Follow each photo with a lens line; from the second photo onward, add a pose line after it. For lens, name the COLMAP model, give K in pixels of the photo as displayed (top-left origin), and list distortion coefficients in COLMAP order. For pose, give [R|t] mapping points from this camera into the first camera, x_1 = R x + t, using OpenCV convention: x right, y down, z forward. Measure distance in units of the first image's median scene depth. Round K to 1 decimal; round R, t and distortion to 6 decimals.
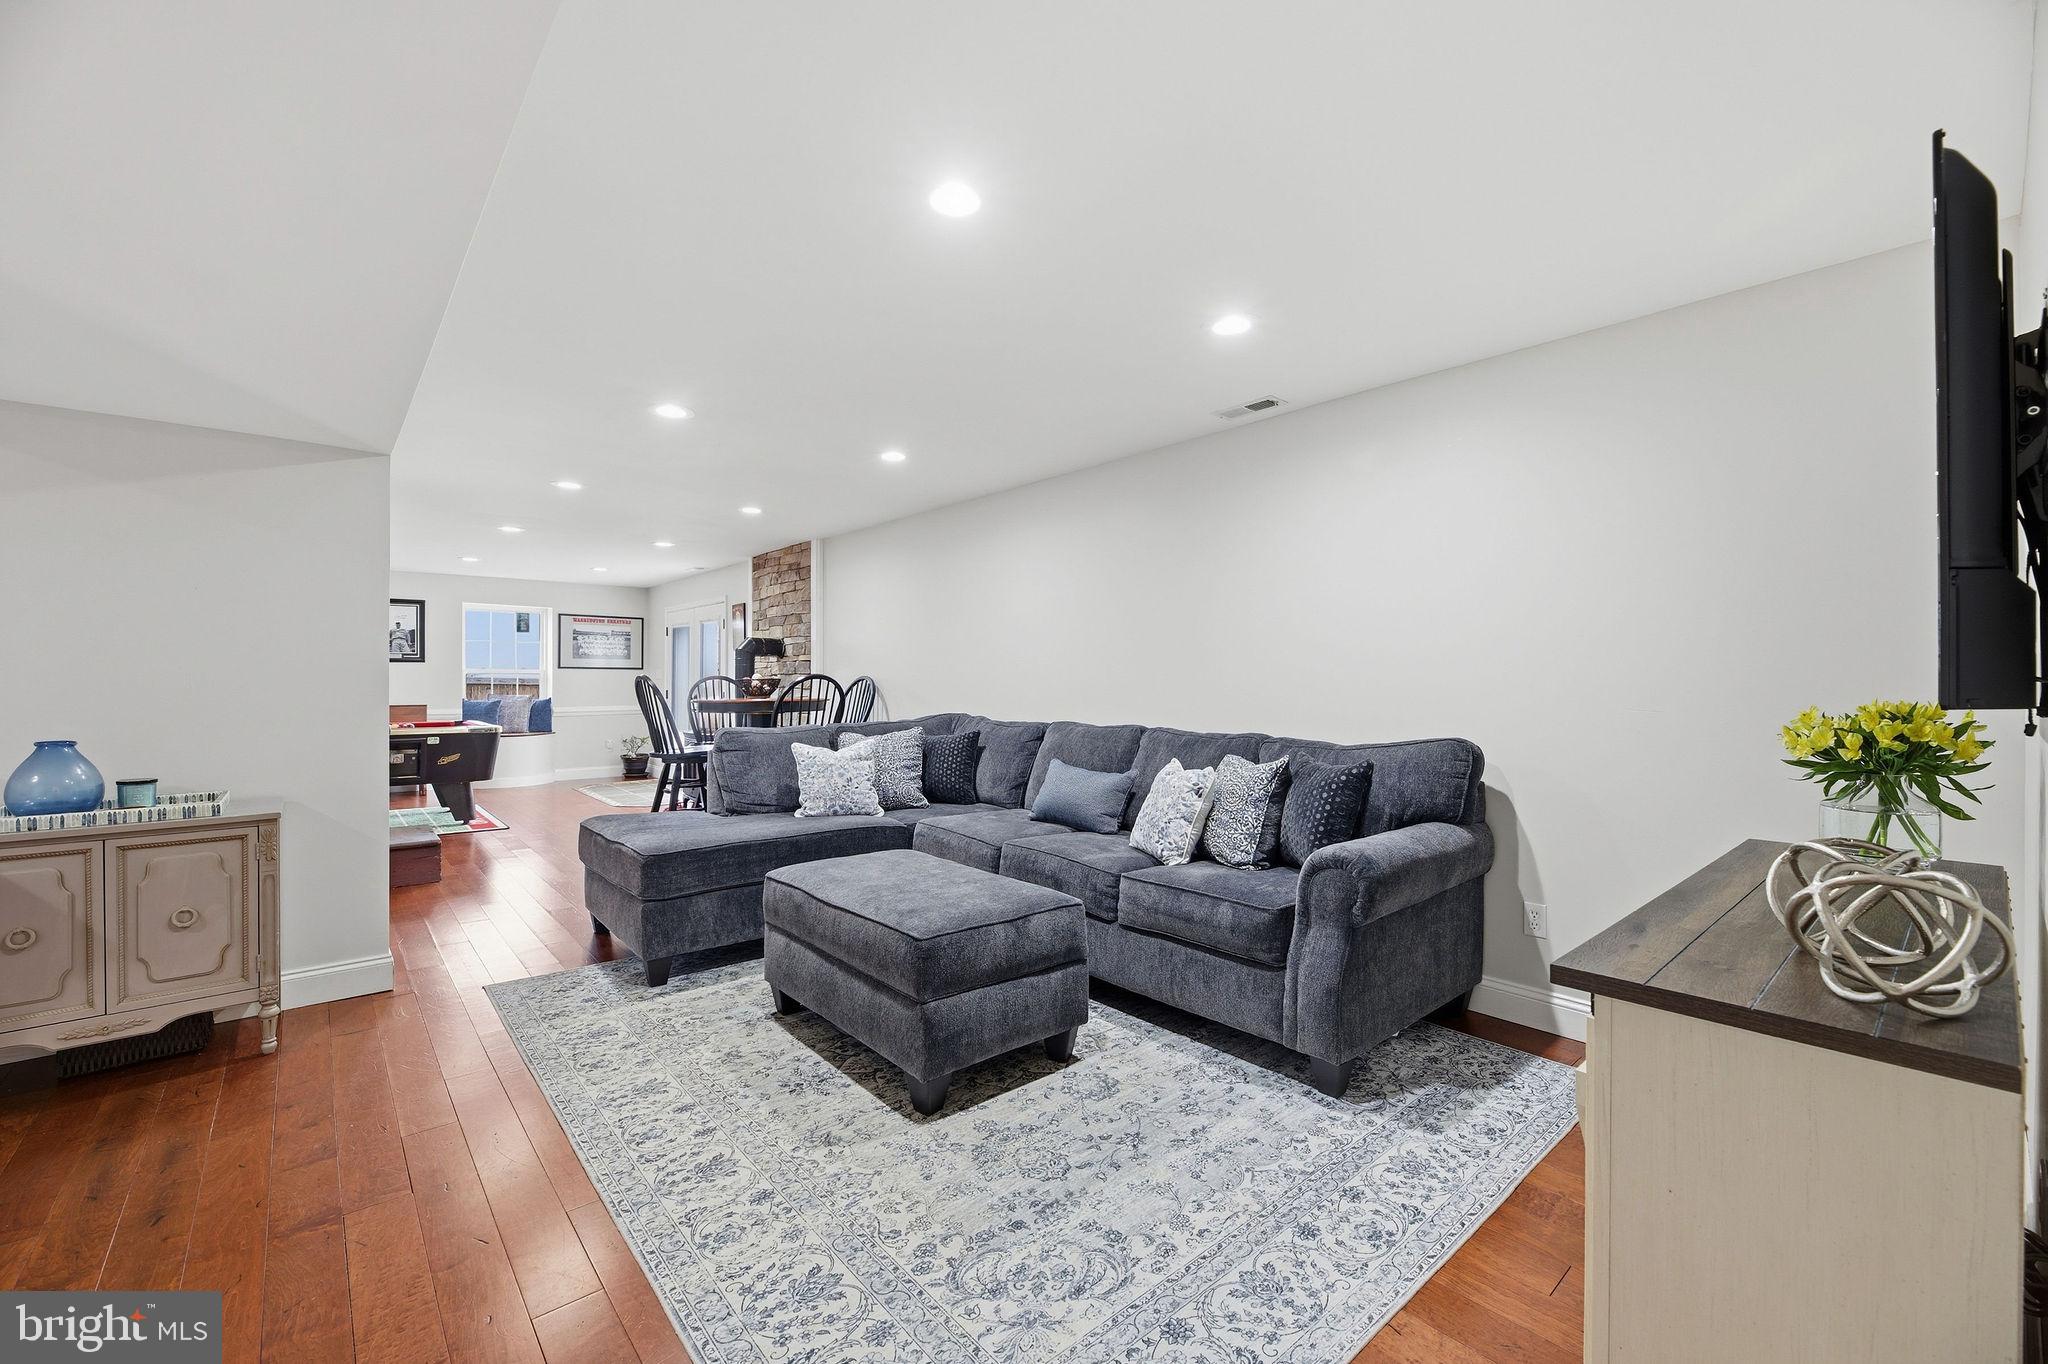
lens RADIAL K [[835.8, 0, 1024.9], [0, 835.8, 681.9], [0, 0, 1]] dist [-0.001116, -0.001698]
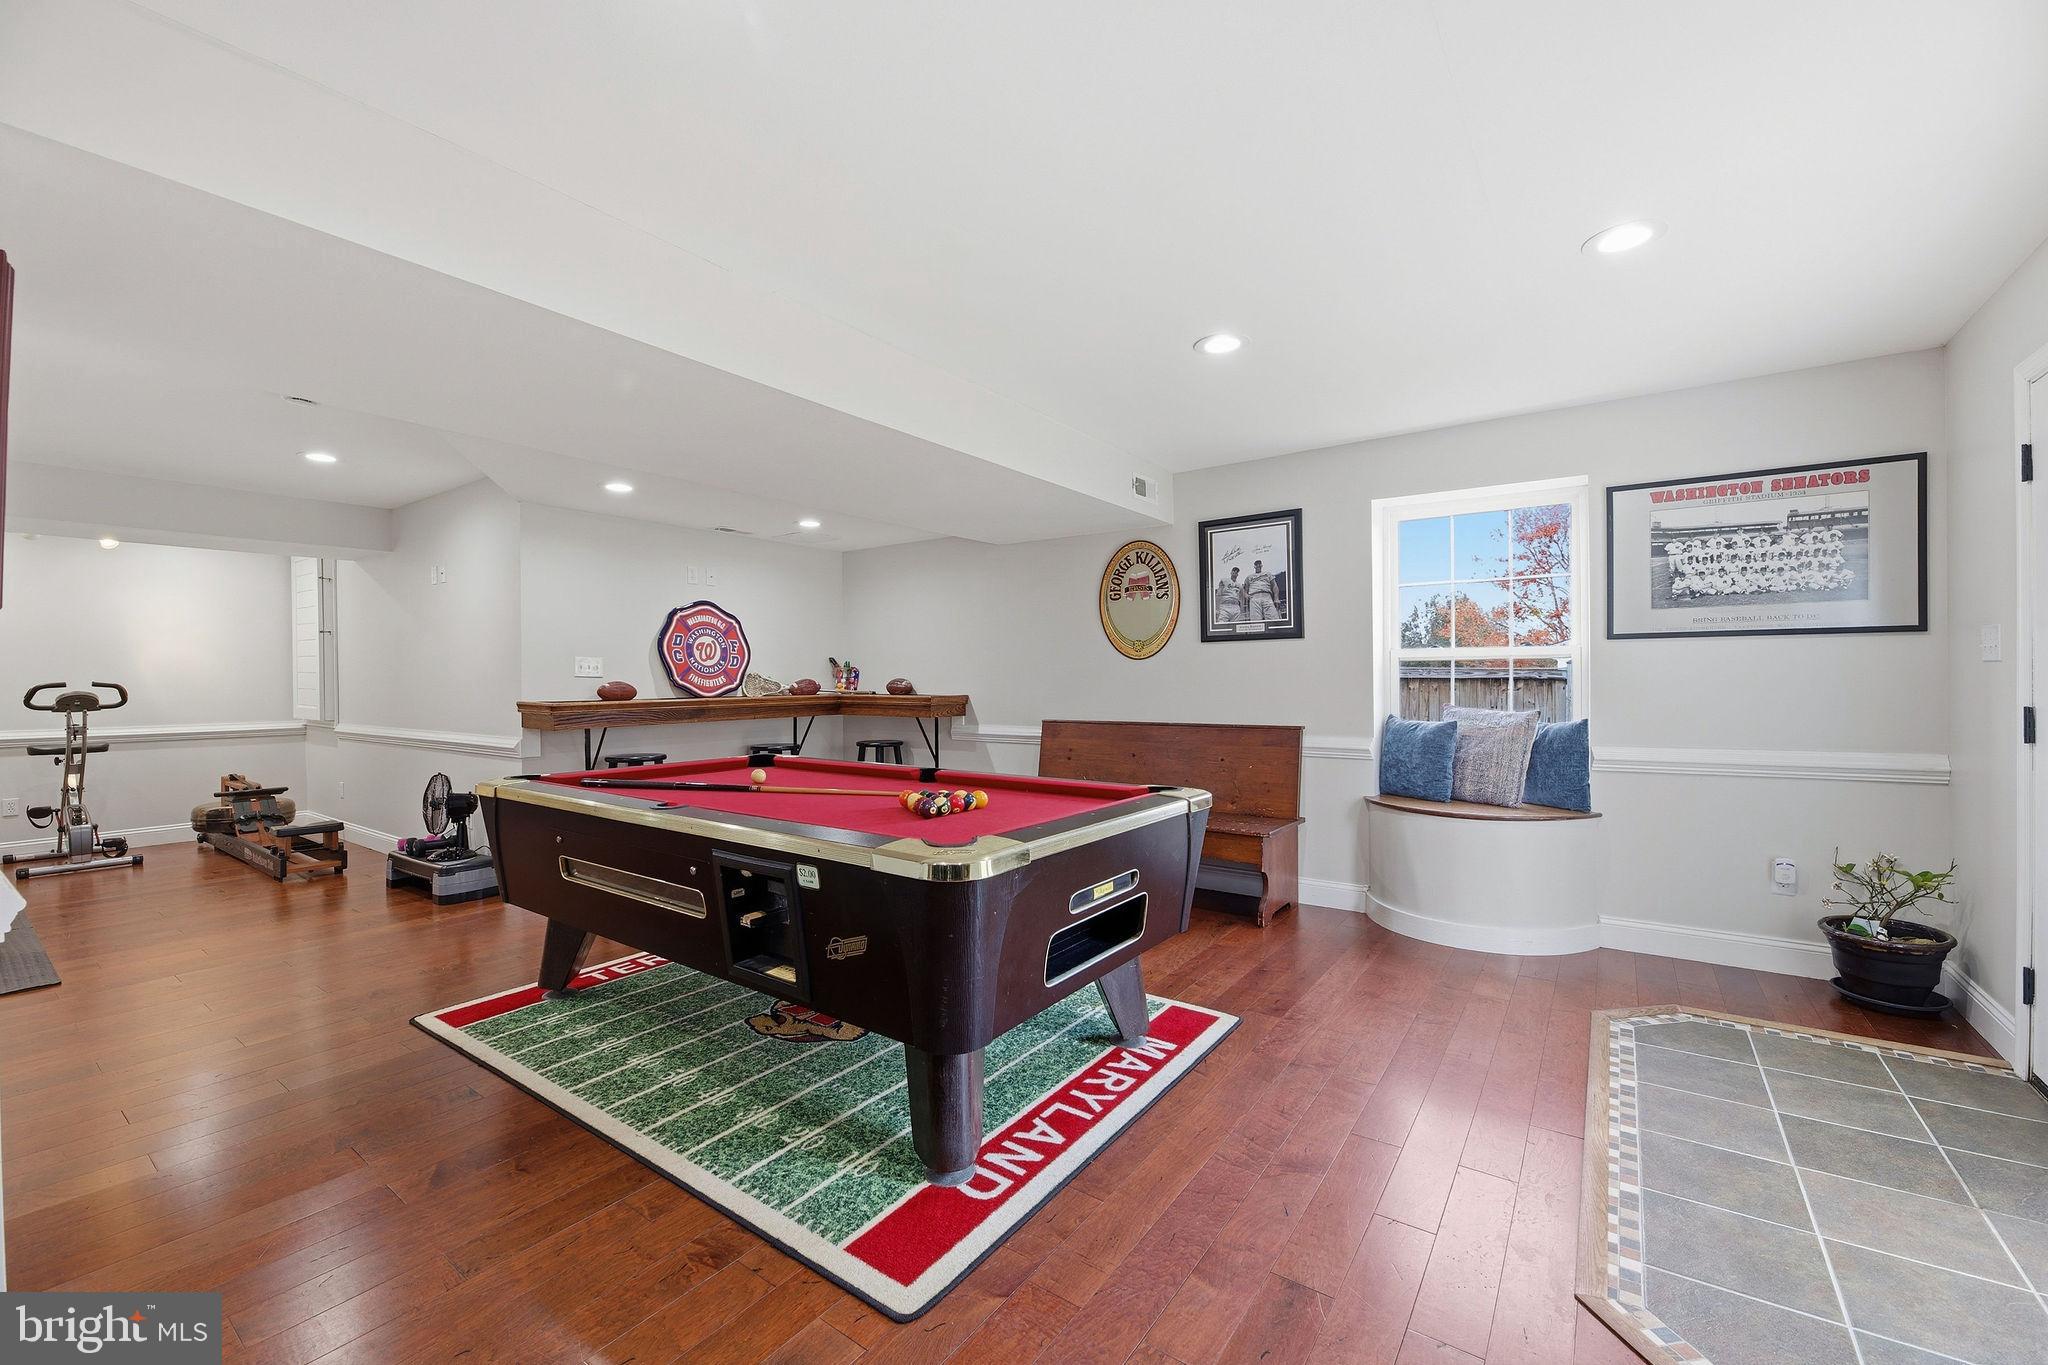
lens RADIAL K [[835.8, 0, 1012.0], [0, 835.8, 682.9], [0, 0, 1]] dist [-0.001116, -0.001698]
pose [[0.232572, -0.001612, -0.972578, -0.848747], [0.006316, 0.999980, -0.000147, 0.003764], [0.972559, -0.006109, 0.232578, 2.114558]]
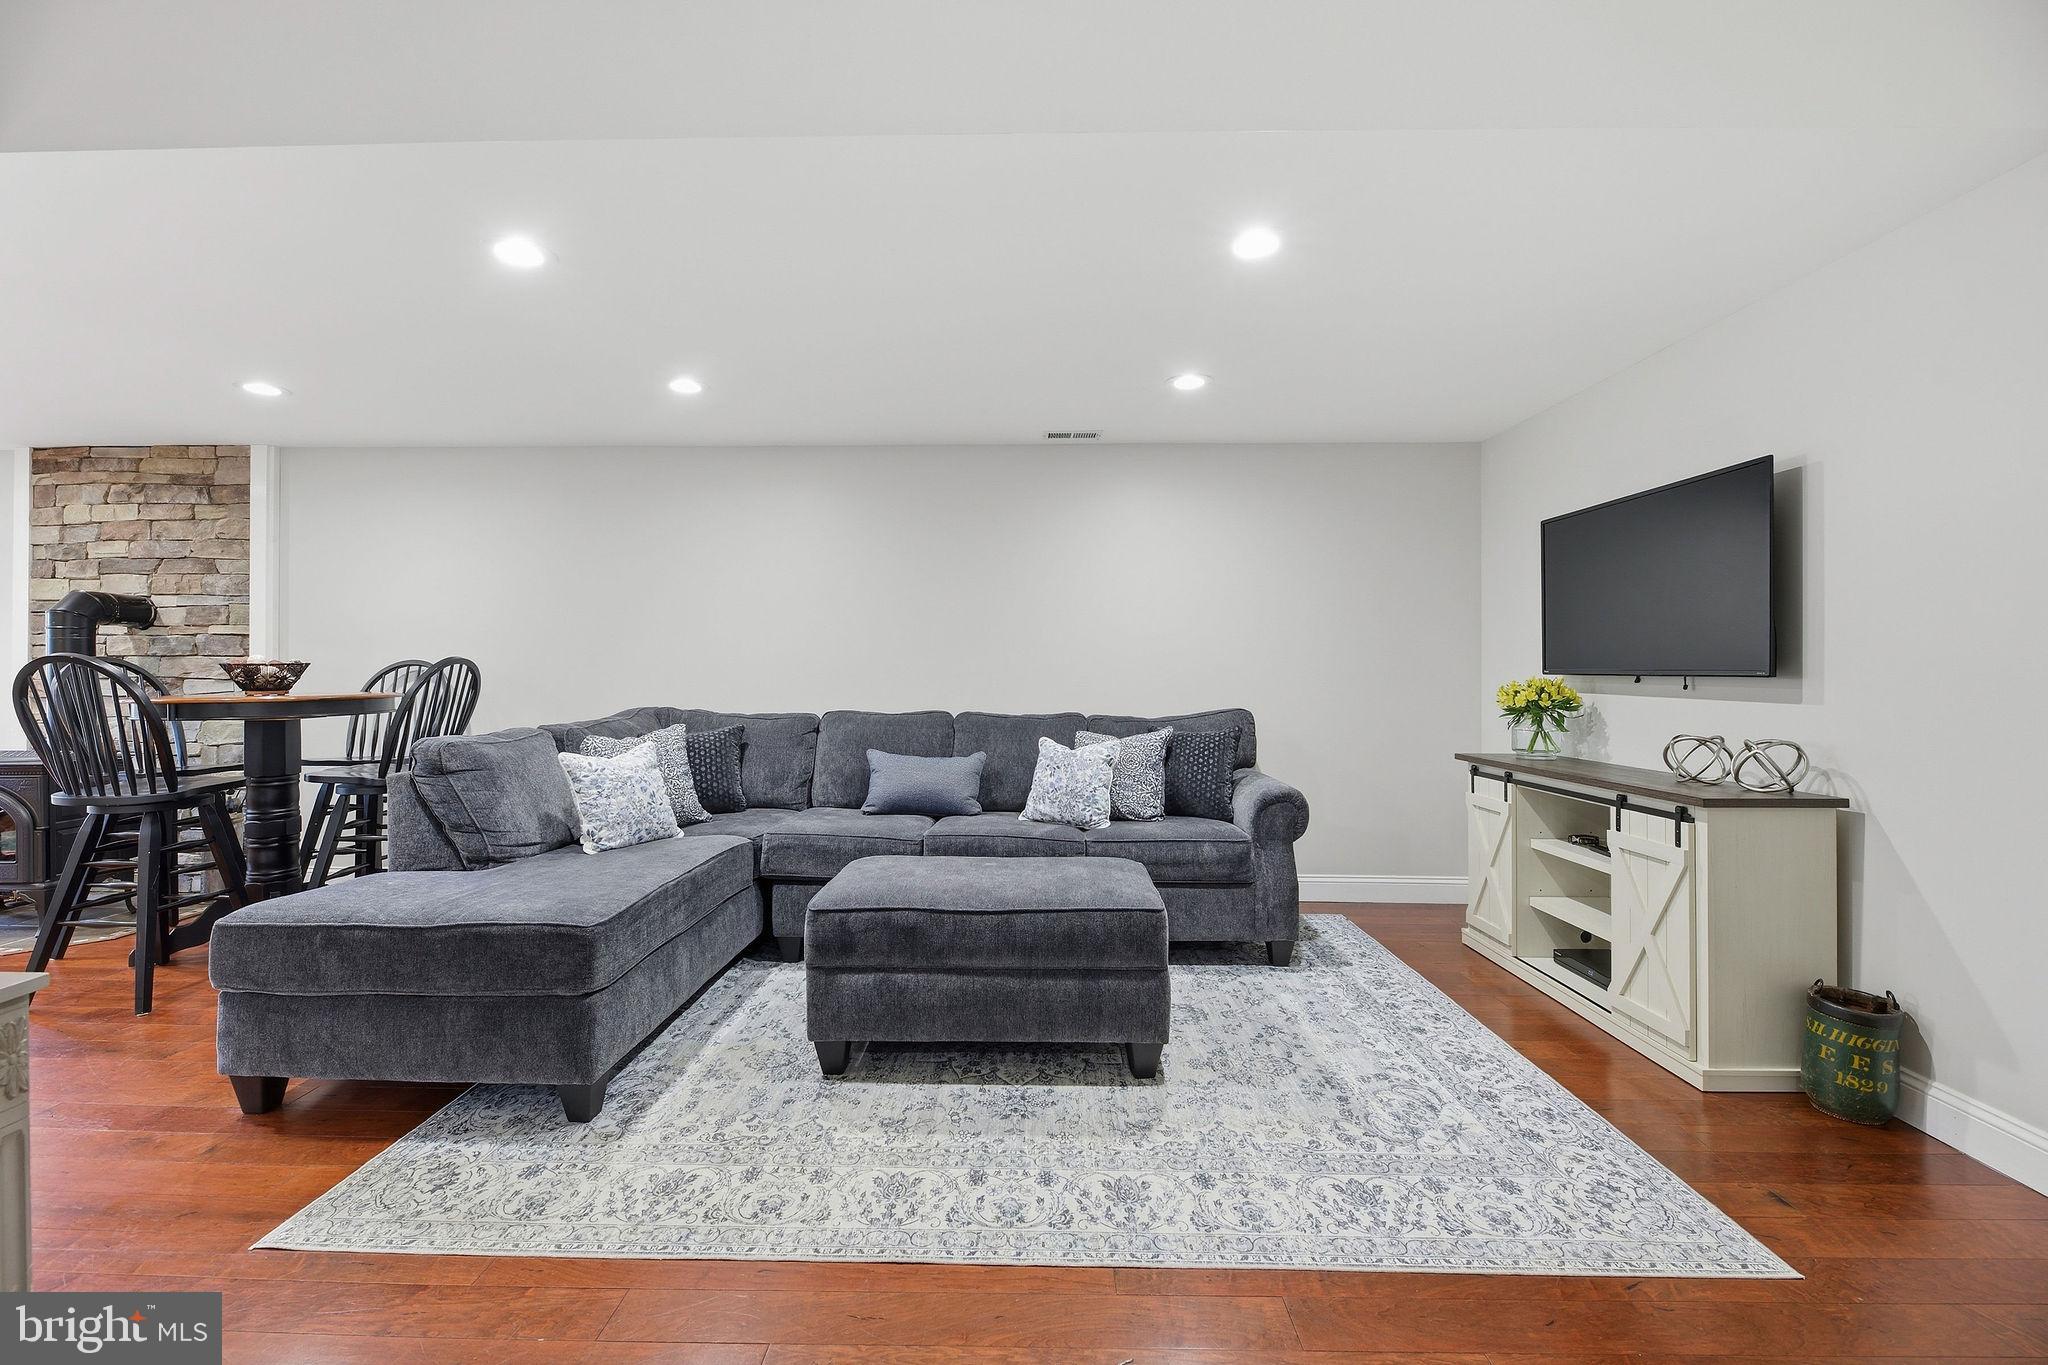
lens RADIAL K [[835.8, 0, 1030.4], [0, 835.8, 677.3], [0, 0, 1]] dist [-0.001116, -0.001698]
pose [[0.665129, -0.003896, 0.746719, -0.751084], [-0.000605, 0.999983, 0.005756, 0.005713], [-0.746729, -0.004280, 0.665115, 0.309854]]
